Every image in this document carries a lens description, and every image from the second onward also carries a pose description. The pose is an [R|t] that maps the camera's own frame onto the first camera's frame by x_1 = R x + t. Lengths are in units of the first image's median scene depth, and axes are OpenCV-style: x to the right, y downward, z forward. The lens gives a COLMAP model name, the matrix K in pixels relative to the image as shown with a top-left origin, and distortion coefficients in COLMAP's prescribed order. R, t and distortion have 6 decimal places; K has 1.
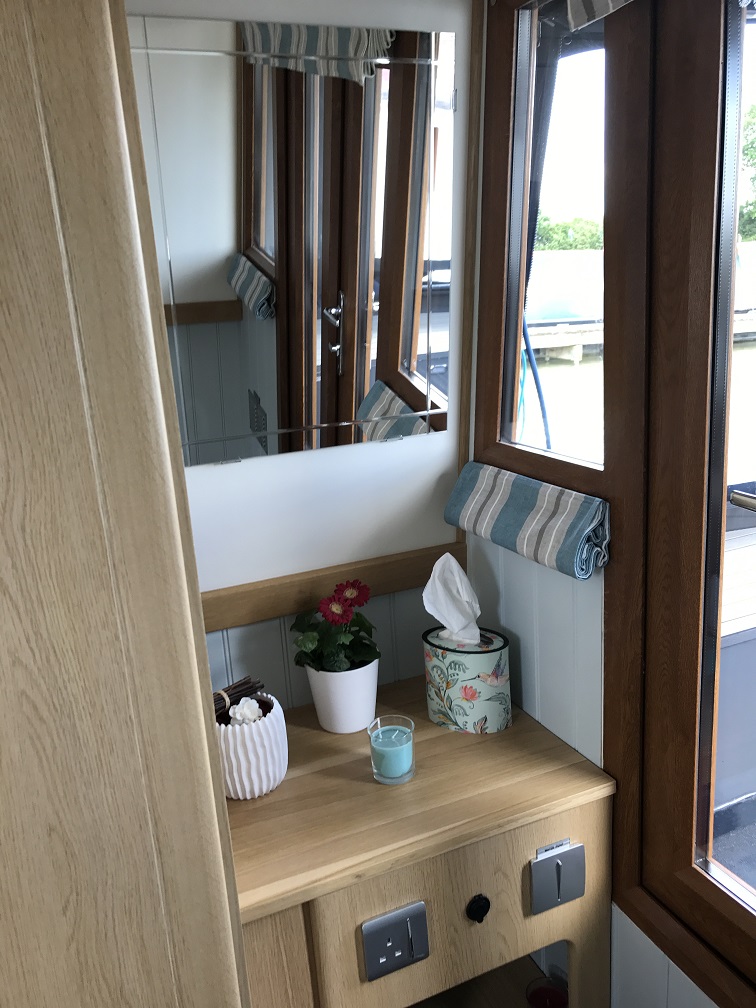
lens RADIAL K [[835.2, 0, 378.0], [0, 835.2, 504.0], [0, 0, 1]] dist [0.009816, 0.006296]
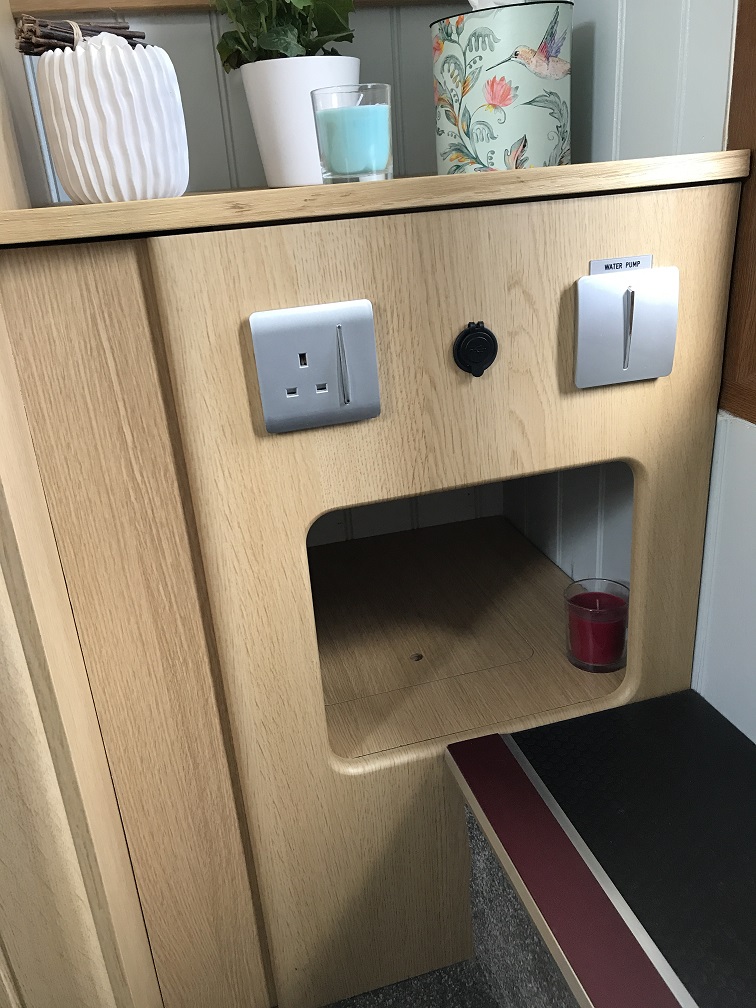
lens RADIAL K [[835.2, 0, 378.0], [0, 835.2, 504.0], [0, 0, 1]] dist [0.009816, 0.006296]
pose [[0.991875, 0.047818, -0.117891, 0.118715], [-0.031430, 0.990052, 0.137144, 0.481040], [0.123276, -0.132324, 0.983511, 0.398414]]
